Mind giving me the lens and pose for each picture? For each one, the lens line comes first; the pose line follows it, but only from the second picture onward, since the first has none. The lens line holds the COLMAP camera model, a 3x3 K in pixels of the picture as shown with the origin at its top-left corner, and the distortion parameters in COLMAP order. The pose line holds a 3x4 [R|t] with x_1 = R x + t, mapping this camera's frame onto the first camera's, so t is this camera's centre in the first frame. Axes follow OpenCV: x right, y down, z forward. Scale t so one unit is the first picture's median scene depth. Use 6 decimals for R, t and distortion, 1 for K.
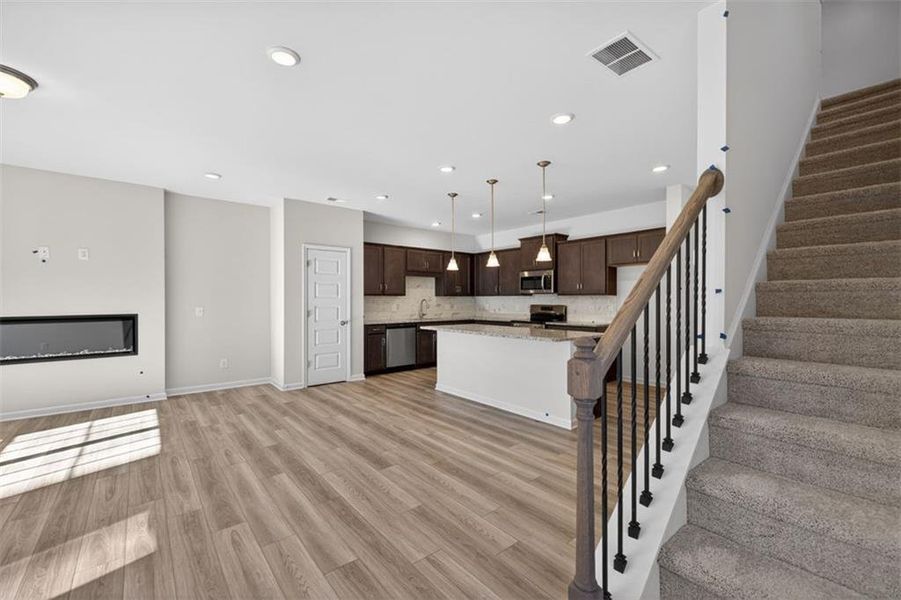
lens RADIAL K [[376.2, 0, 451.0], [0, 376.2, 297.0], [0, 0, 1]] dist [0.003230, -0.000398]
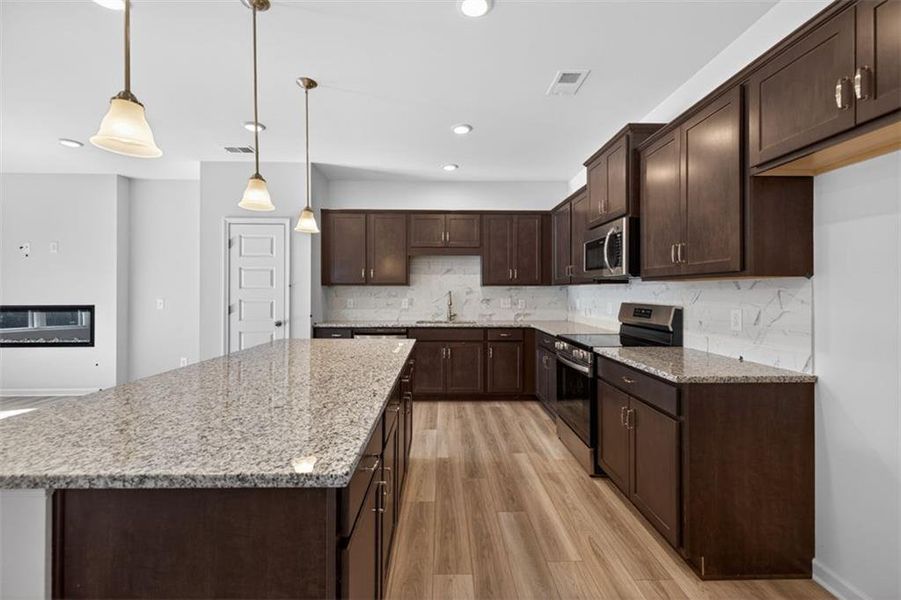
lens RADIAL K [[377.1, 0, 451.0], [0, 377.1, 290.8], [0, 0, 1]] dist [0.002859, -0.000093]
pose [[0.790944, 0.000041, -0.611889, 0.399810], [0.001729, 0.999996, 0.002302, 0.005411], [0.611886, -0.002879, 0.790941, 0.613266]]
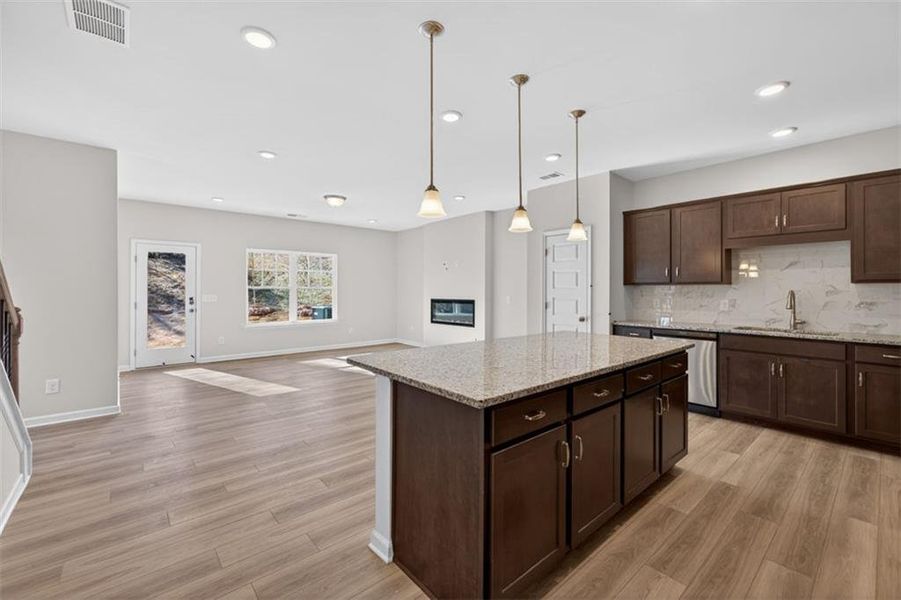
lens RADIAL K [[377.1, 0, 451.0], [0, 377.1, 290.8], [0, 0, 1]] dist [0.002859, -0.000093]
pose [[0.030429, 0.001628, -0.999536, 0.507373], [0.004618, 0.999988, 0.001769, 0.004387], [0.999526, -0.004670, 0.030421, 0.669690]]
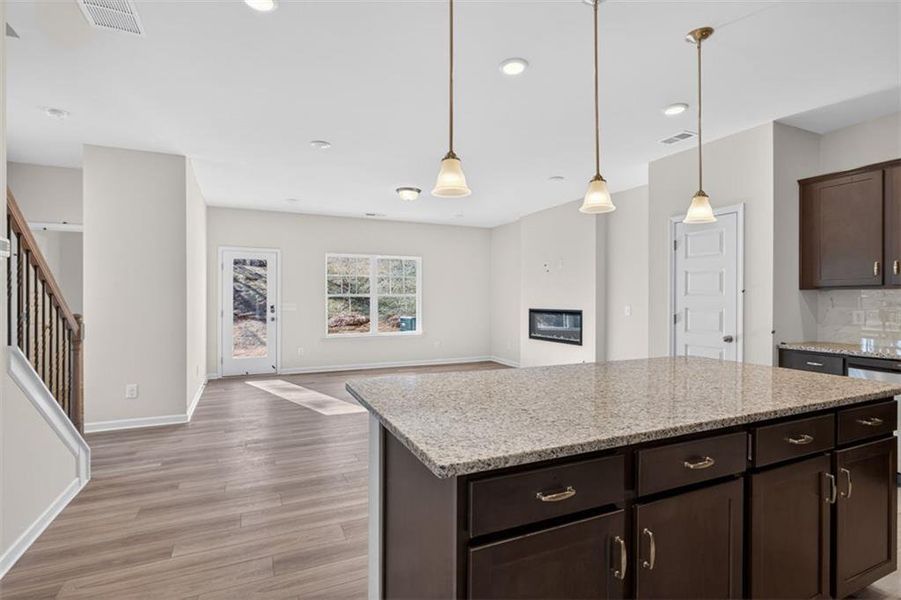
lens RADIAL K [[439.0, 0, 450.5], [0, 439.0, 300.0], [0, 0, 1]] dist [-0.001372, 0.000448]
pose [[-0.251258, 0.002996, -0.967916, 0.447103], [0.004658, 0.999987, 0.001887, 0.006653], [0.967909, -0.004035, -0.251268, 0.736205]]
